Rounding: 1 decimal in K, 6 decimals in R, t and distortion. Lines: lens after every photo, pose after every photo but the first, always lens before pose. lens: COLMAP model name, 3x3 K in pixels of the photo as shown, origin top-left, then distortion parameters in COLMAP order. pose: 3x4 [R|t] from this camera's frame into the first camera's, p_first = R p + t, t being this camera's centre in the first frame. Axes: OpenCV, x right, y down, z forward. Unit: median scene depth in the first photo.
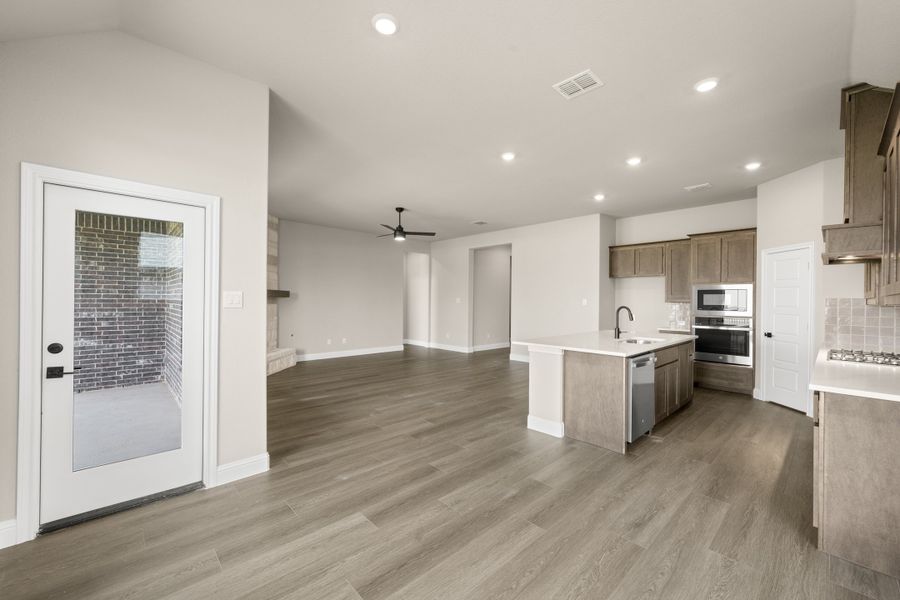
lens RADIAL K [[342.5, 0, 448.7], [0, 342.5, 298.8], [0, 0, 1]] dist [-0.000606, 0.000110]
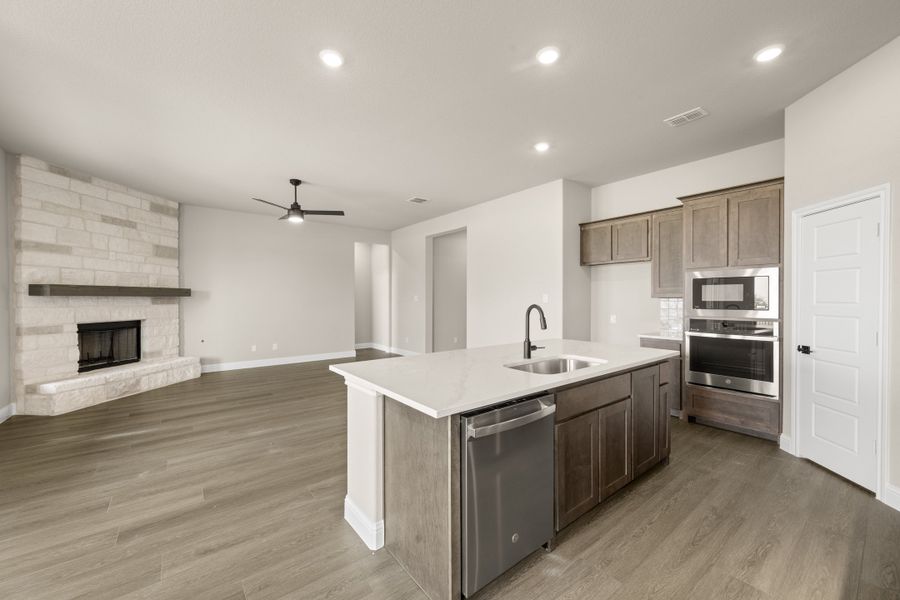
lens RADIAL K [[342.5, 0, 443.2], [0, 342.5, 298.0], [0, 0, 1]] dist [-0.000606, 0.000110]
pose [[0.996385, -0.009762, -0.084385, 0.306038], [0.010022, 0.999946, 0.002661, 0.005240], [0.084355, -0.003497, 0.996430, 0.300482]]
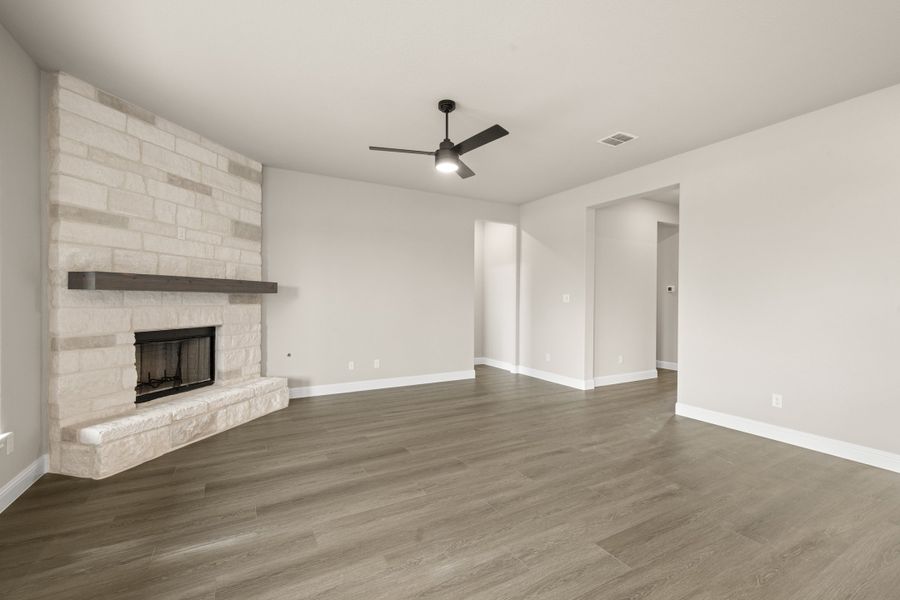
lens RADIAL K [[387.6, 0, 452.7], [0, 387.6, 296.8], [0, 0, 1]] dist [-0.000257, -0.000370]
pose [[0.972353, -0.004916, -0.233463, -0.011910], [0.004296, 0.999986, -0.003164, 0.007777], [0.233476, 0.002074, 0.972360, 0.571935]]
